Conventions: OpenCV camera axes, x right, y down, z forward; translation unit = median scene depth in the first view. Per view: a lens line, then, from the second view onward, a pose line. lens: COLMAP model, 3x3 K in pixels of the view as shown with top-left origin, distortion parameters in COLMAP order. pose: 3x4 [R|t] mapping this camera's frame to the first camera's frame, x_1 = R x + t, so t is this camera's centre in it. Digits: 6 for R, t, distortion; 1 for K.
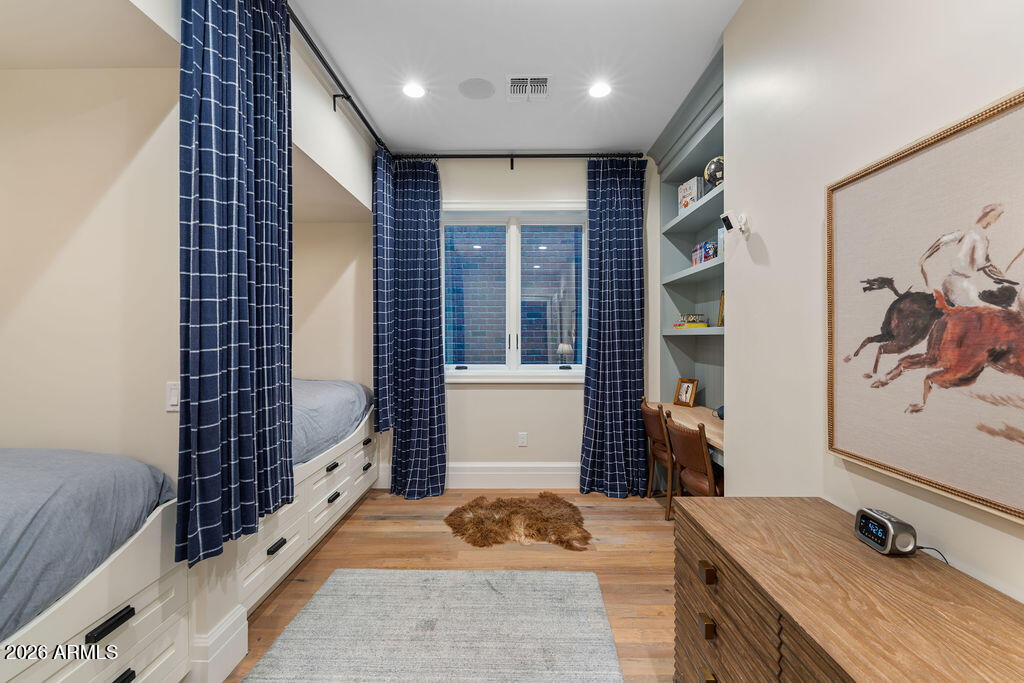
lens RADIAL K [[418.2, 0, 511.6], [0, 418.2, 337.3], [0, 0, 1]] dist [-0.000537, -0.000103]
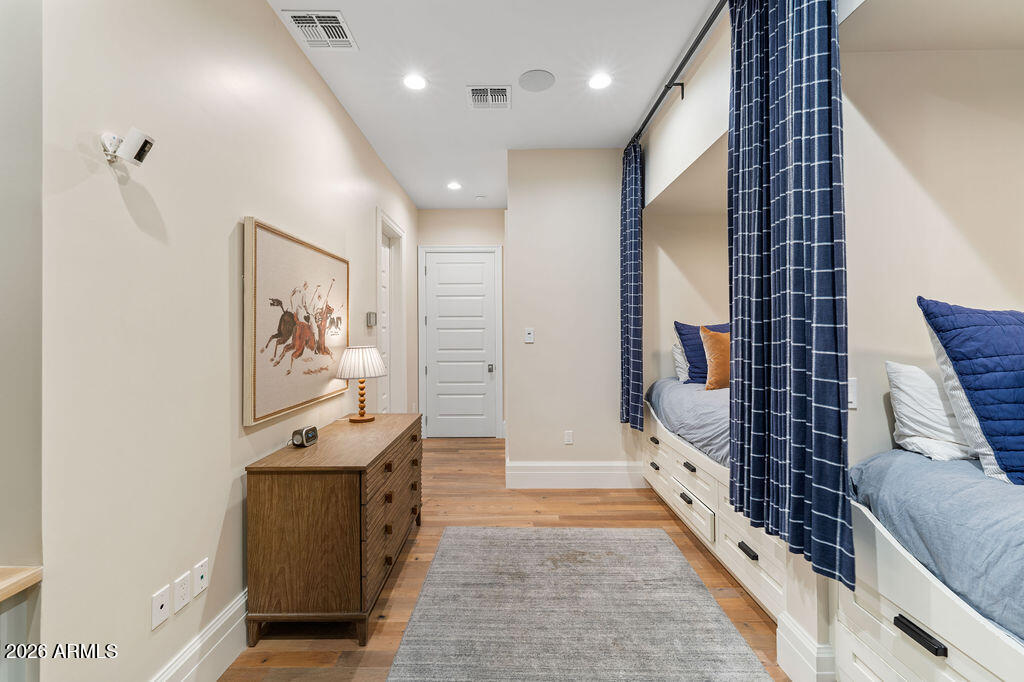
lens RADIAL K [[418.2, 0, 511.6], [0, 418.2, 336.8], [0, 0, 1]] dist [-0.000537, -0.000103]
pose [[-0.999860, 0.012850, -0.010731, -0.032055], [0.012797, 0.999906, 0.004991, 0.010484], [0.010794, 0.004853, -0.999930, 2.670685]]
